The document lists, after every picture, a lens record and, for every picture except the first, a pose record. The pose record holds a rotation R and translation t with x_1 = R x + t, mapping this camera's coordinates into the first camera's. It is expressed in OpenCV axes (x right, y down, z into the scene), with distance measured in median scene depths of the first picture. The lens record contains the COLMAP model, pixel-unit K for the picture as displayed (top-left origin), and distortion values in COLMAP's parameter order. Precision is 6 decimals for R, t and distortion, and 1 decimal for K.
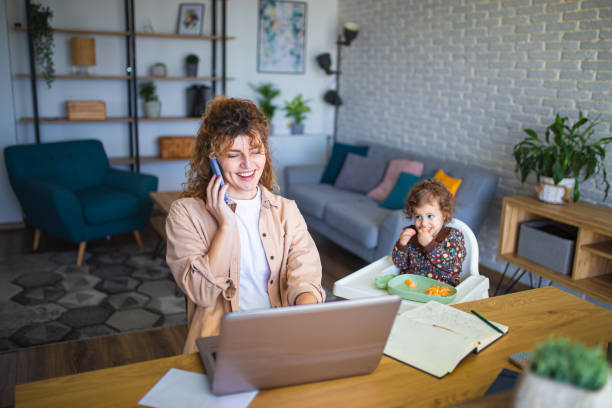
lens RADIAL K [[587.9, 0, 308.8], [0, 587.9, 200.8], [0, 0, 1]] dist [-0.020456, 0.000000]
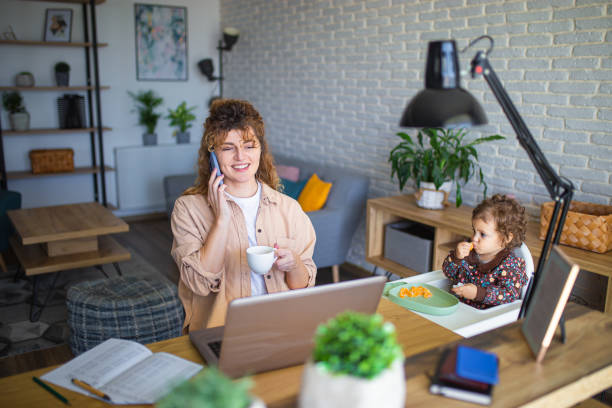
lens RADIAL K [[587.9, 0, 307.2], [0, 587.9, 198.3], [0, 0, 1]] dist [-0.020456, 0.000000]
pose [[0.992388, -0.042744, 0.115498, 0.097179], [0.044703, 0.998896, -0.014421, 0.001404], [-0.114754, 0.019474, 0.993203, 0.025524]]
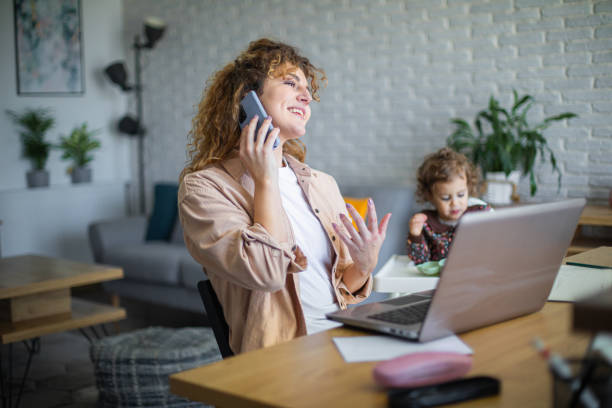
lens RADIAL K [[899.1, 0, 307.0], [0, 899.1, 204.2], [0, 0, 1]] dist [-0.121430, 0.000000]
pose [[0.927939, -0.093562, 0.360798, -0.218126], [0.139331, 0.984880, -0.102948, 0.073609], [-0.345711, 0.145800, 0.926945, -0.039132]]
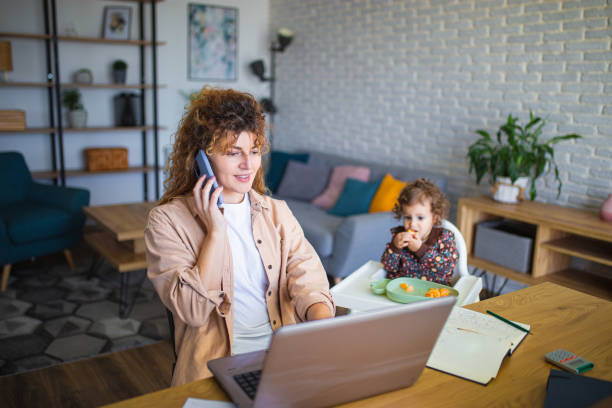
lens RADIAL K [[587.9, 0, 307.9], [0, 587.9, 200.8], [0, 0, 1]] dist [-0.020456, 0.000000]
pose [[0.988710, -0.032134, 0.146355, -0.057212], [0.035453, 0.999169, -0.020125, 0.007068], [-0.145587, 0.025086, 0.989027, 0.039720]]
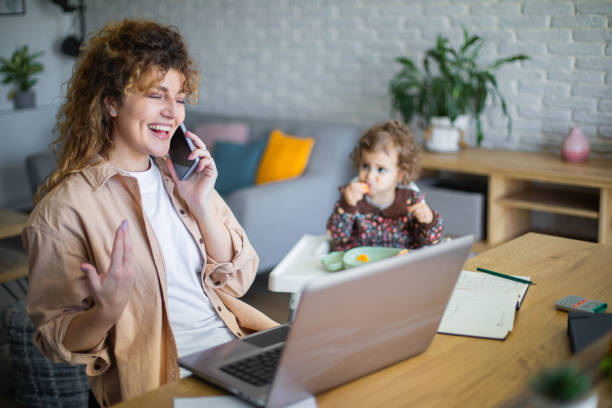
lens RADIAL K [[899.1, 0, 308.5], [0, 899.1, 203.1], [0, 0, 1]] dist [-0.121430, 0.000000]
pose [[0.923290, -0.133569, 0.360133, -0.139574], [0.135995, 0.990533, 0.018721, 0.019204], [-0.359224, 0.031692, 0.932713, -0.013698]]
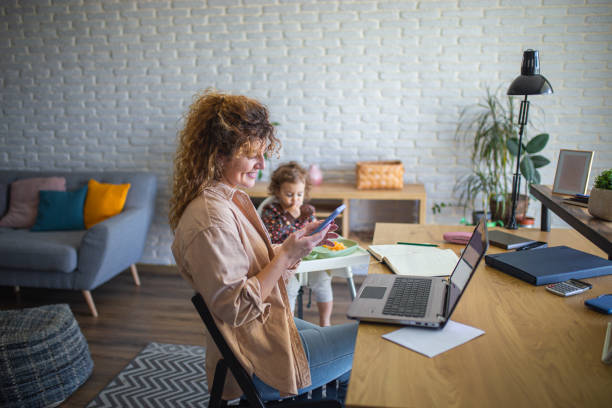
lens RADIAL K [[587.9, 0, 304.9], [0, 587.9, 203.4], [0, 0, 1]] dist [-0.020456, 0.000000]
pose [[0.575825, -0.185180, 0.796326, -0.358844], [0.204448, 0.975680, 0.079051, -0.019740], [-0.791598, 0.117288, 0.599680, 0.140829]]
